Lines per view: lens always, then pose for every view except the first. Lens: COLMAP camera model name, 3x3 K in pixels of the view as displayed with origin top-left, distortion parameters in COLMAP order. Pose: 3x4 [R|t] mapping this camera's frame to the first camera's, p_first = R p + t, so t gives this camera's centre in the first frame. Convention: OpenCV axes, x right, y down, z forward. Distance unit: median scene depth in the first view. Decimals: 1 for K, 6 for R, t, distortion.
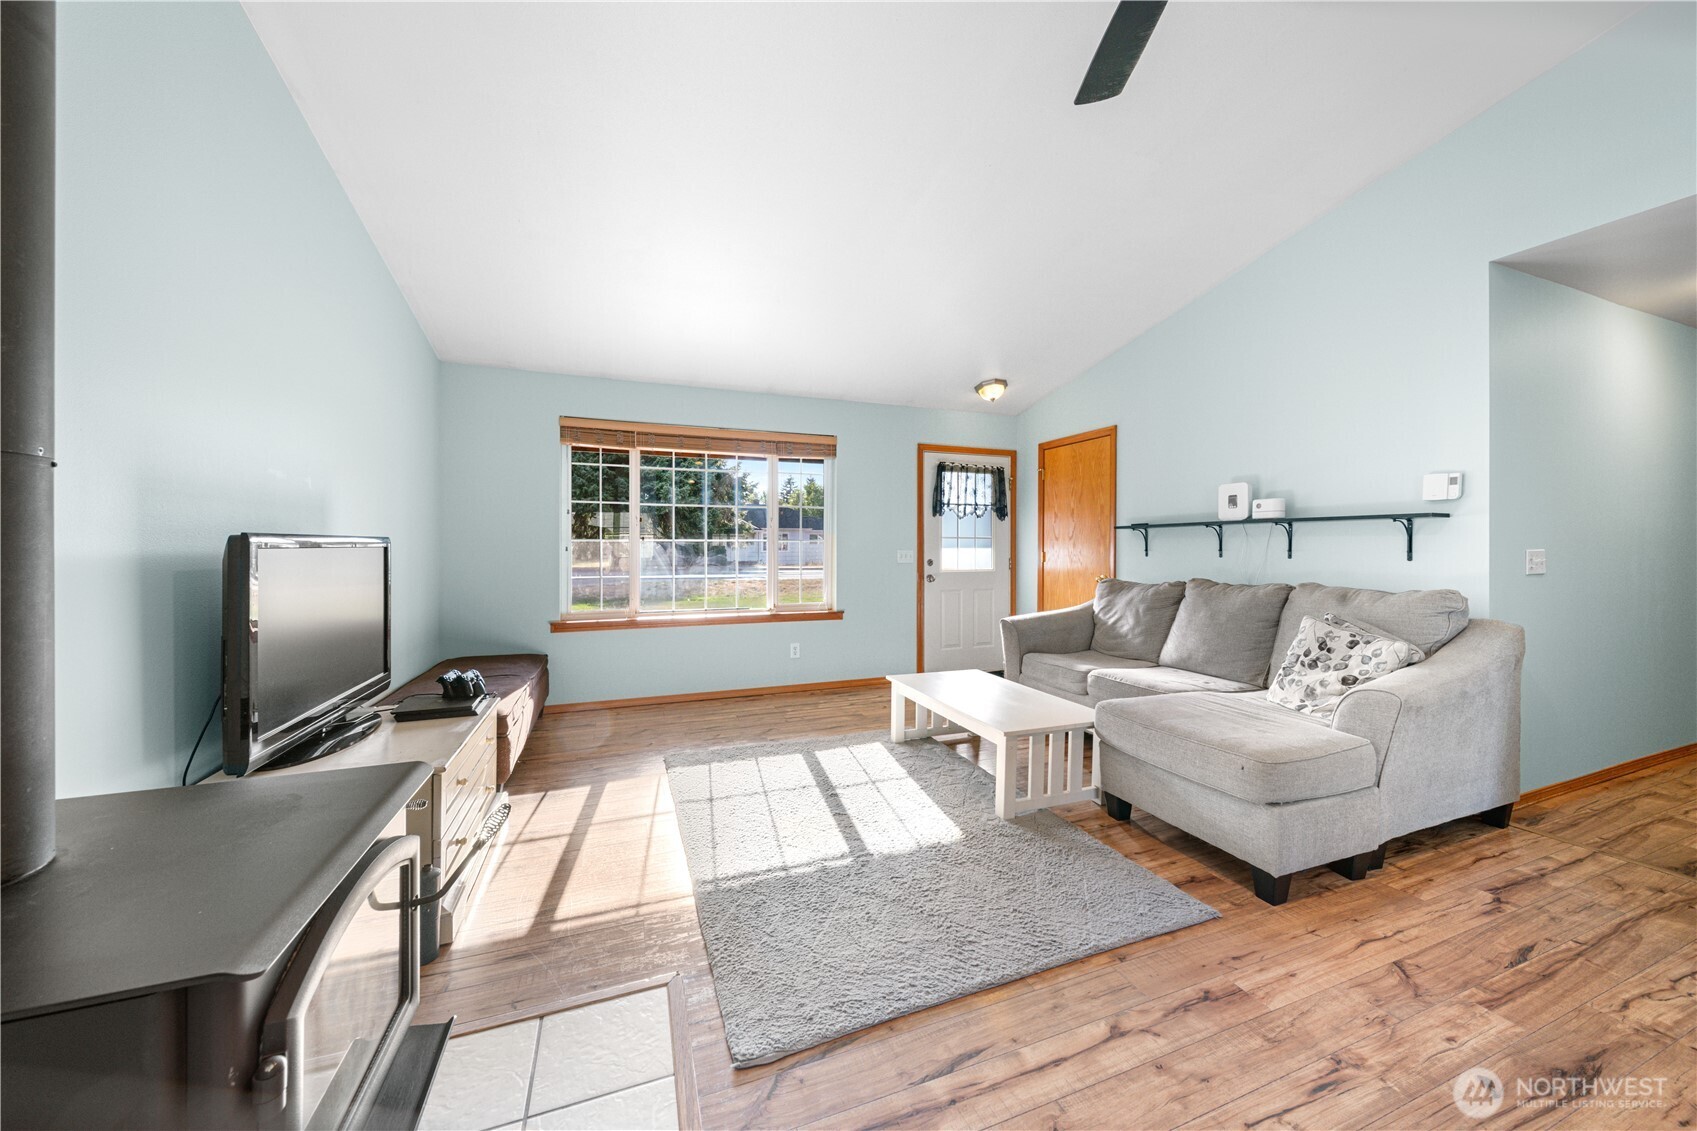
lens RADIAL K [[604.8, 0, 839.3], [0, 604.8, 549.0], [0, 0, 1]] dist [-0.000496, -0.000133]
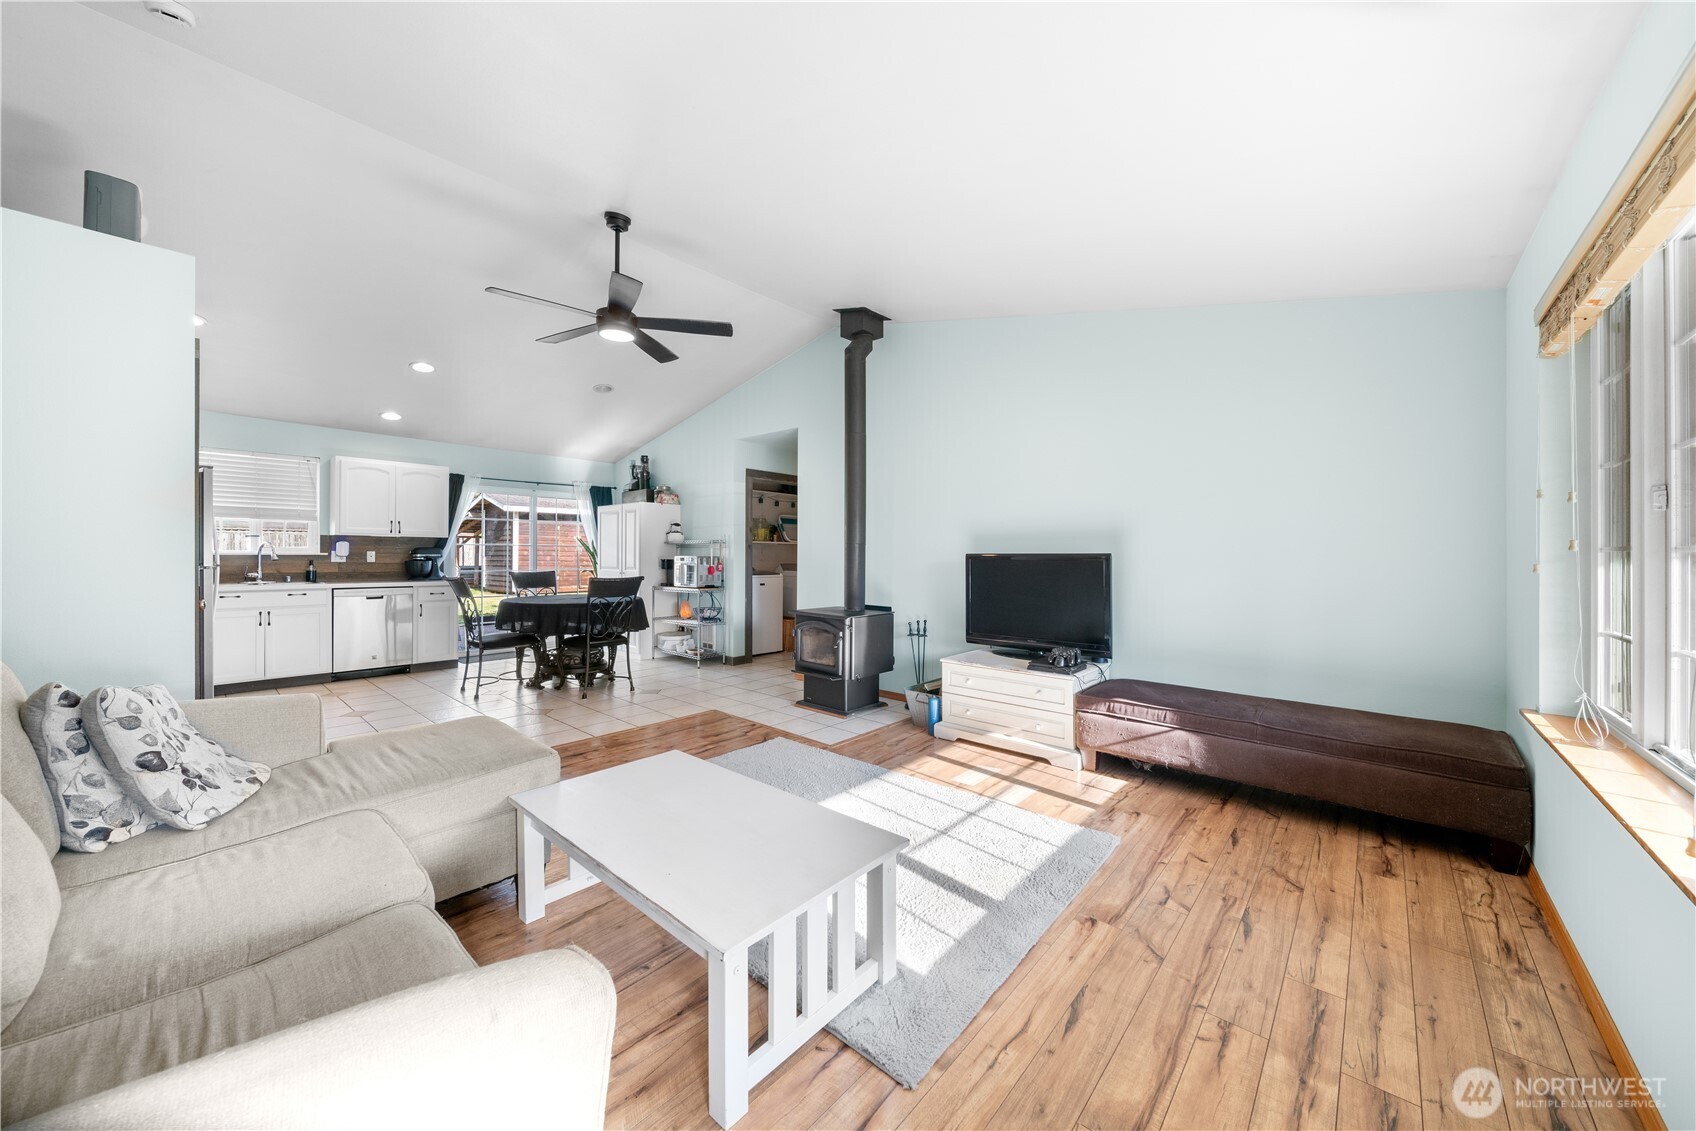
lens RADIAL K [[608.3, 0, 842.1], [0, 608.3, 554.0], [0, 0, 1]] dist [0.000427, 0.000015]
pose [[-0.888461, -0.002024, -0.458948, 0.359291], [-0.002662, 0.999996, 0.000743, -0.009341], [0.458944, 0.001882, -0.888463, 1.483598]]
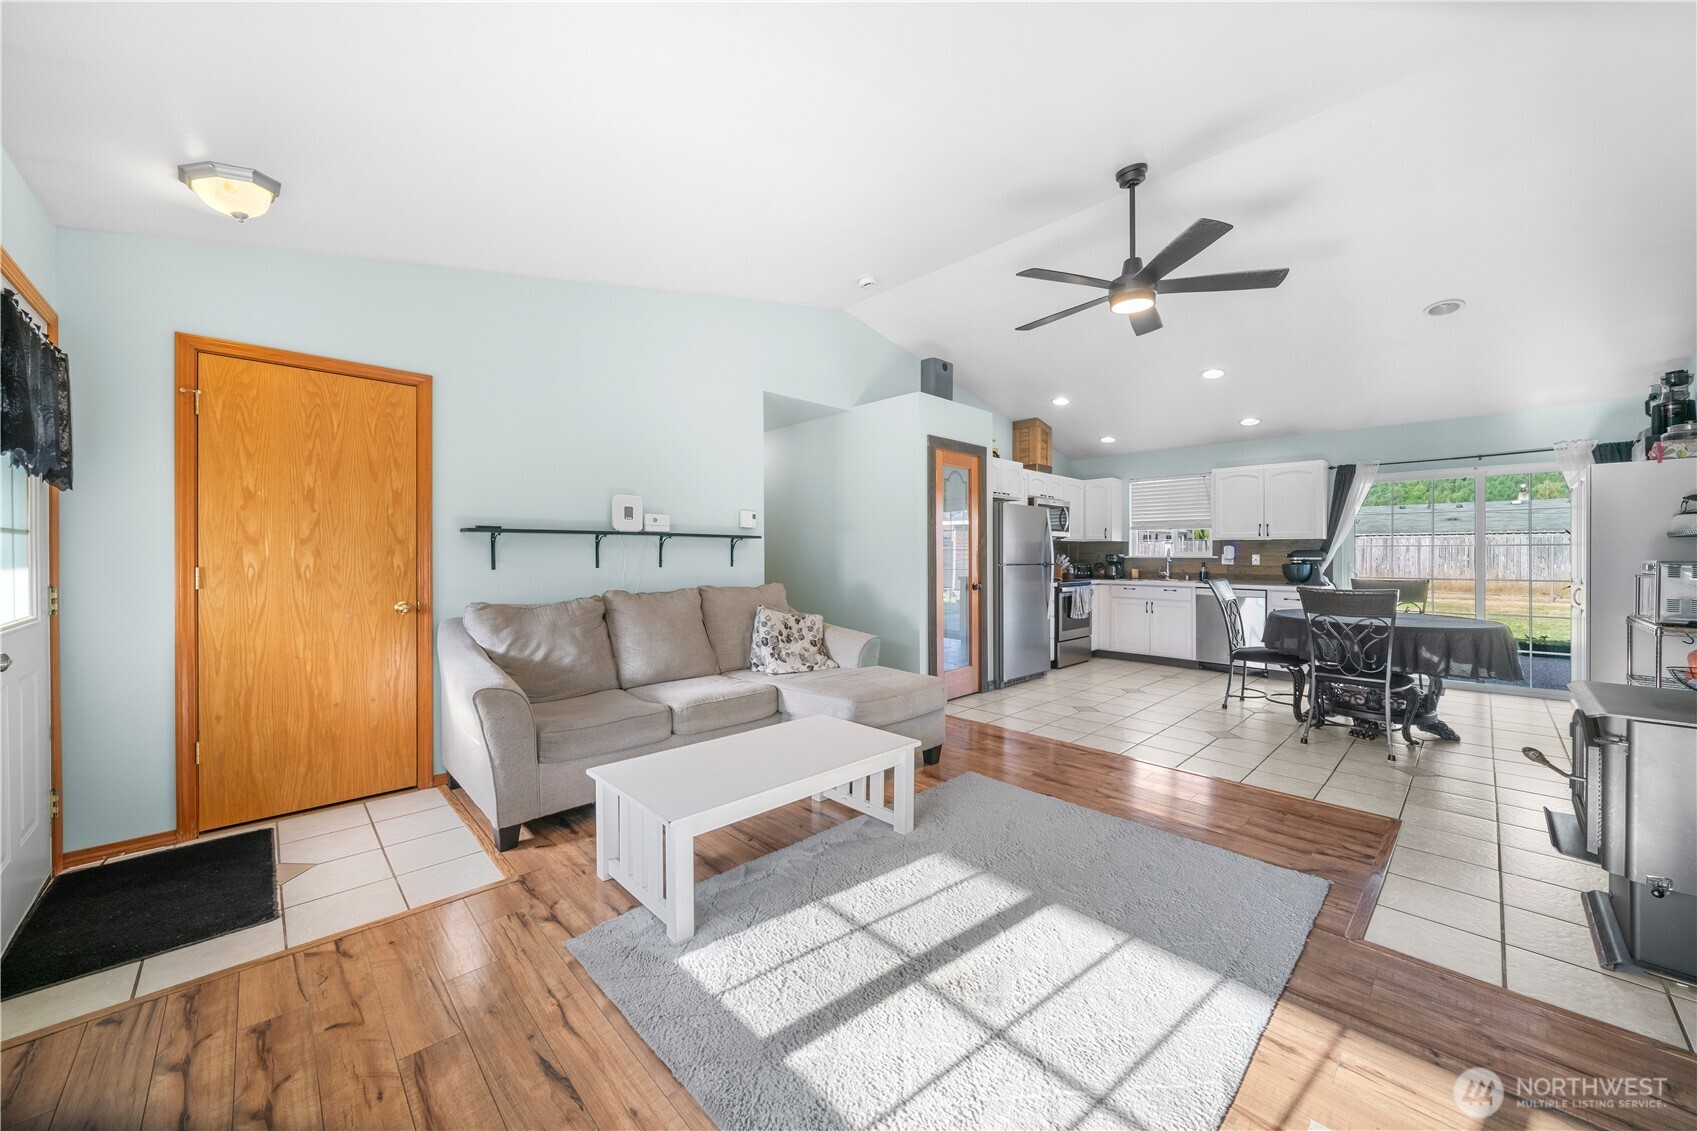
lens RADIAL K [[607.1, 0, 840.1], [0, 607.1, 559.5], [0, 0, 1]] dist [-0.000544, -0.000115]
pose [[-0.384982, -0.003851, 0.922916, -0.463188], [-0.000225, 0.999992, 0.004079, -0.004207], [-0.922924, 0.001363, -0.384979, 1.130210]]
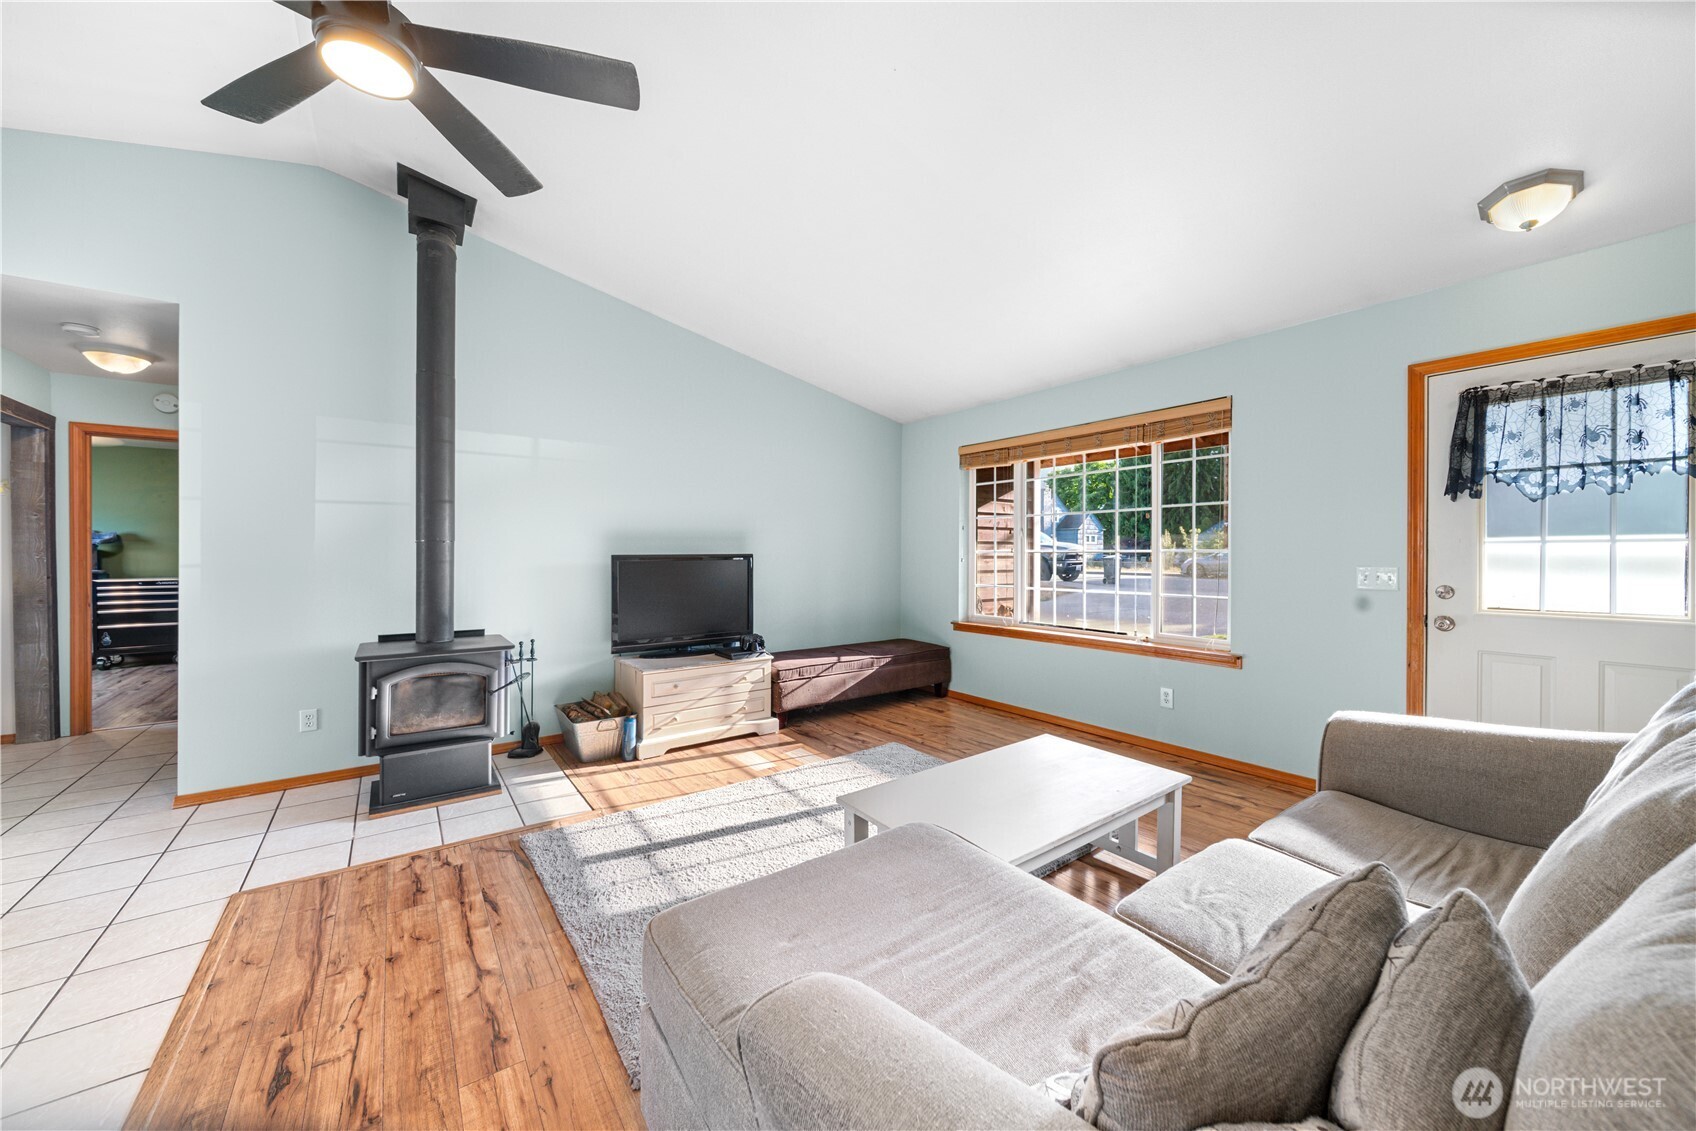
lens RADIAL K [[608.3, 0, 842.1], [0, 608.3, 554.0], [0, 0, 1]] dist [0.000427, 0.000015]
pose [[0.271782, 0.001939, -0.962357, 0.780155], [0.000080, 0.999998, 0.002038, -0.017226], [0.962359, -0.000631, 0.271781, 0.582520]]
